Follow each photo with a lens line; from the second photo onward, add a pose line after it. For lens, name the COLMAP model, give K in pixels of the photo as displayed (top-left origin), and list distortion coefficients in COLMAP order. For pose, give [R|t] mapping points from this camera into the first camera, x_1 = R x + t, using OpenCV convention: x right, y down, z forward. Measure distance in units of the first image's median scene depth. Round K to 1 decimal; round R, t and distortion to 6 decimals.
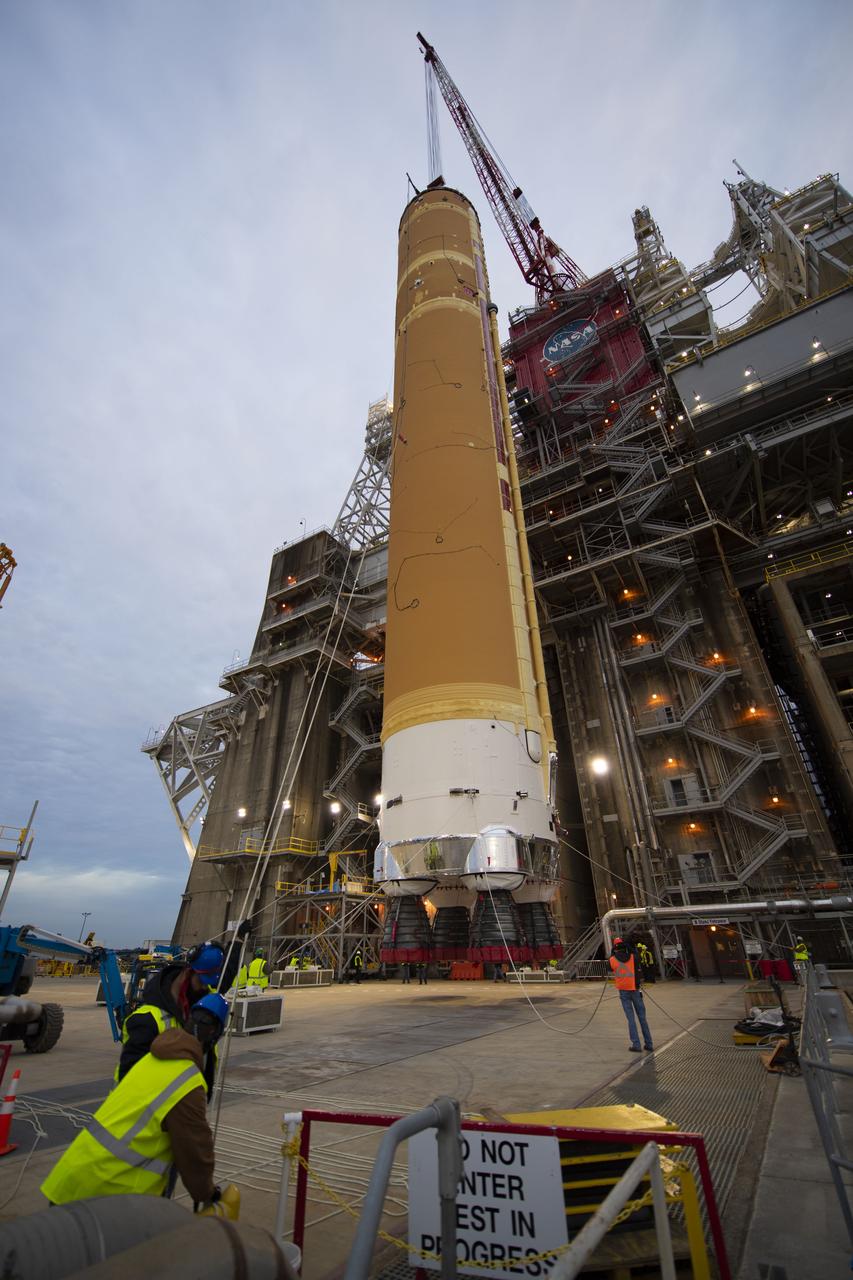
lens RADIAL K [[539.1, 0, 427.4], [0, 539.1, 636.7], [0, 0, 1]] dist [-0.011621, -0.000476]
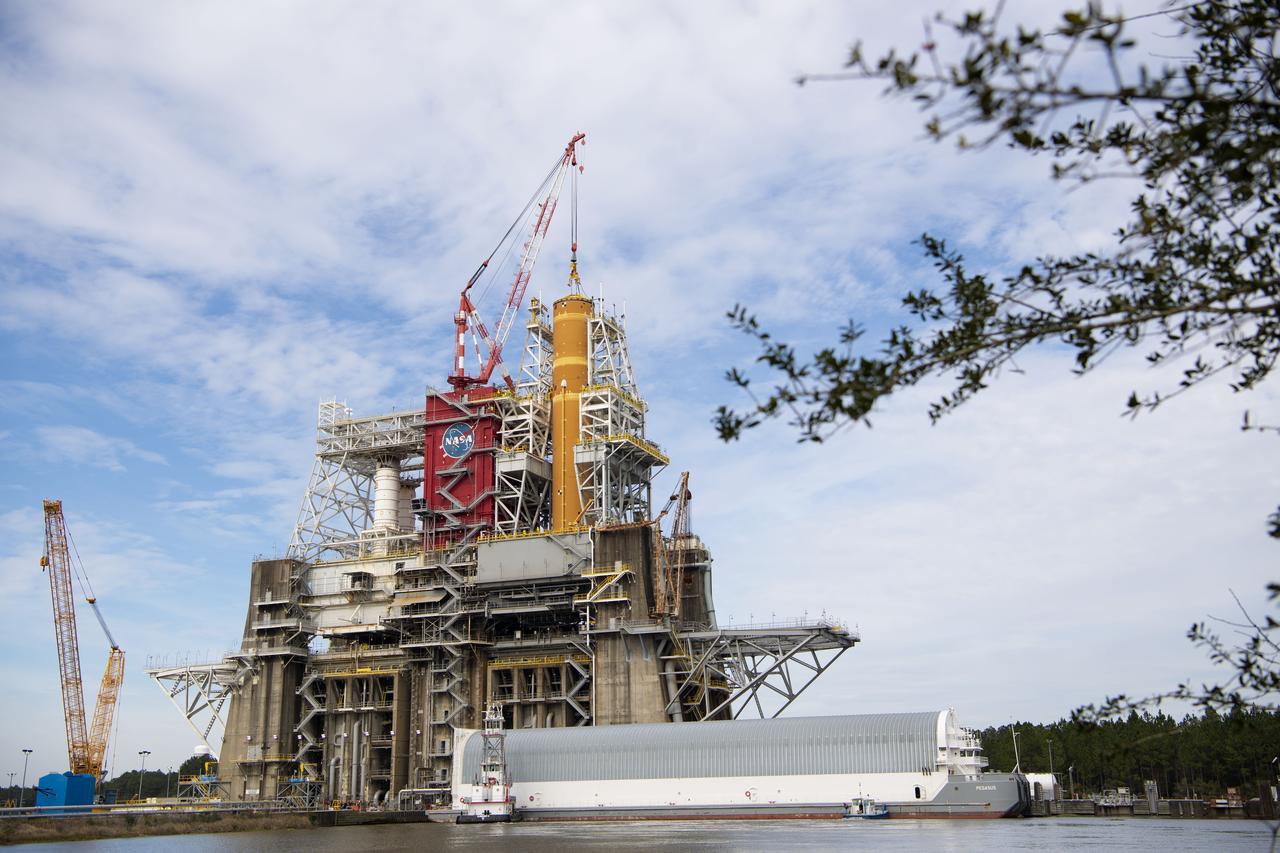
lens RADIAL K [[1370.3, 0, 640.0], [0, 1370.3, 426.5], [0, 0, 1]] dist [0.051933, 0.059712]
pose [[0.986710, 0.045869, 0.155883, 0.261621], [-0.084922, 0.963459, 0.254037, -2.563408], [-0.138534, -0.263899, 0.954550, -4.375977]]
